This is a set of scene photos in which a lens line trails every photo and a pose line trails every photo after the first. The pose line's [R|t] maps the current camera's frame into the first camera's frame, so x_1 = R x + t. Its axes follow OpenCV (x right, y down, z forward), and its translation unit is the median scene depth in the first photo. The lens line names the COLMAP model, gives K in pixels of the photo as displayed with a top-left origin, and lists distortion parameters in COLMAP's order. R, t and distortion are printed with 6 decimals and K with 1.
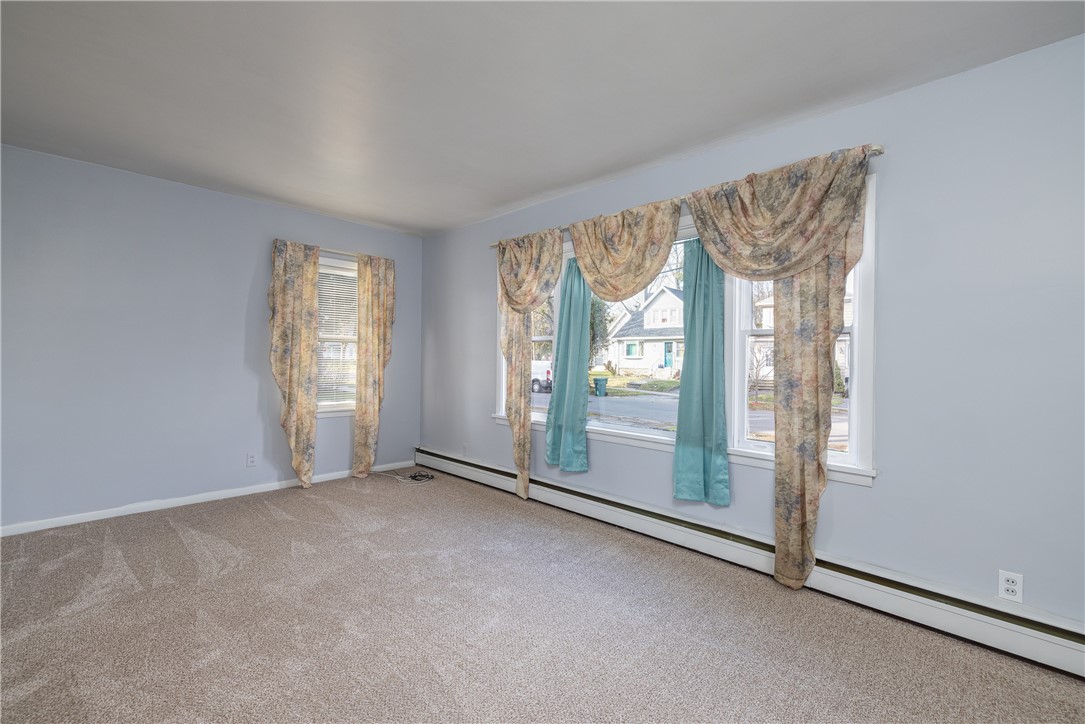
lens RADIAL K [[457.1, 0, 548.2], [0, 457.1, 360.5], [0, 0, 1]] dist [0.000266, -0.000226]
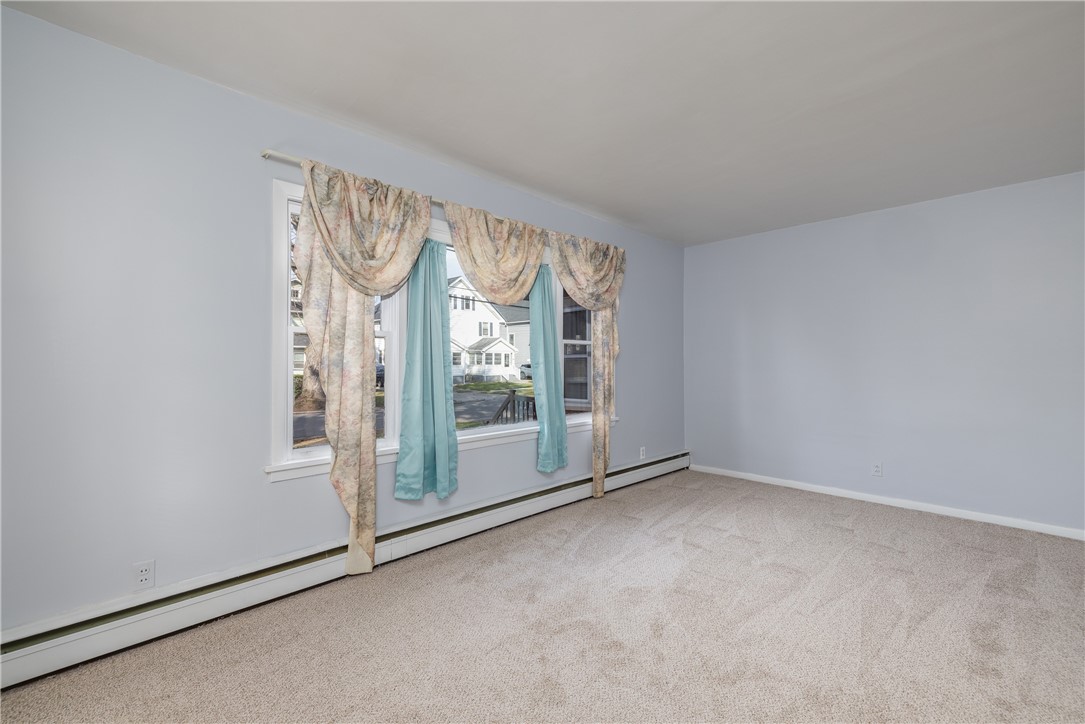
lens RADIAL K [[457.1, 0, 548.2], [0, 457.1, 360.5], [0, 0, 1]] dist [0.000266, -0.000226]
pose [[0.024134, -0.001490, 0.999708, -0.769744], [0.011978, 0.999928, 0.001201, -0.003640], [-0.999637, 0.011946, 0.024151, 0.775945]]
